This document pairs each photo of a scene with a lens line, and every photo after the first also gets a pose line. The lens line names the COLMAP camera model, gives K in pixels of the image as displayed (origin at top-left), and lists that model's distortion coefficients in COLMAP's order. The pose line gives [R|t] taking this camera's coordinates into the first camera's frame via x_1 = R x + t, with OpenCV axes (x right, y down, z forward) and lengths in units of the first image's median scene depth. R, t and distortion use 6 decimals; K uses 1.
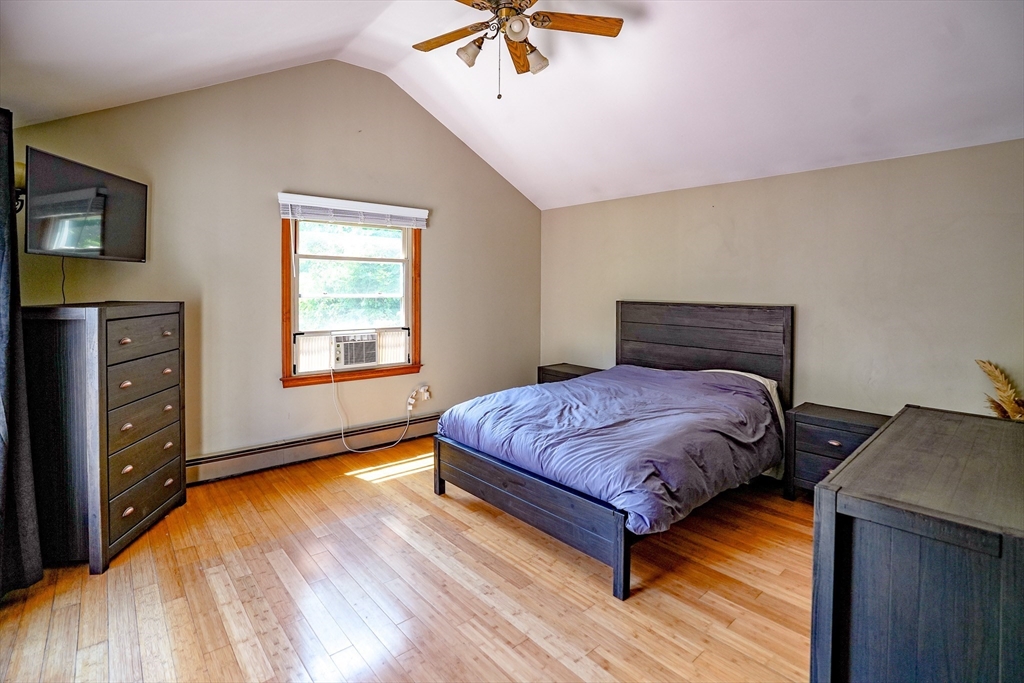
lens RADIAL K [[453.1, 0, 513.6], [0, 453.1, 326.5], [0, 0, 1]] dist [-0.063500, 0.022280]
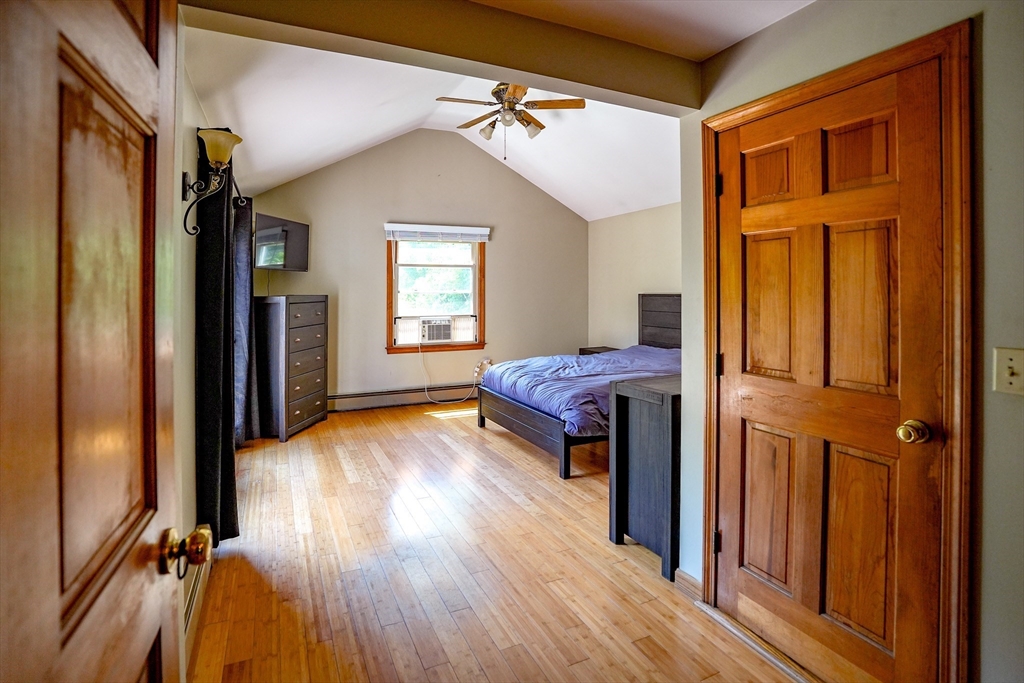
lens RADIAL K [[453.1, 0, 513.6], [0, 453.1, 326.5], [0, 0, 1]] dist [-0.063500, 0.022280]
pose [[0.964820, 0.005230, -0.262858, 0.314651], [-0.007072, 0.999957, -0.006062, 0.058171], [0.262815, 0.007708, 0.964816, -0.375686]]
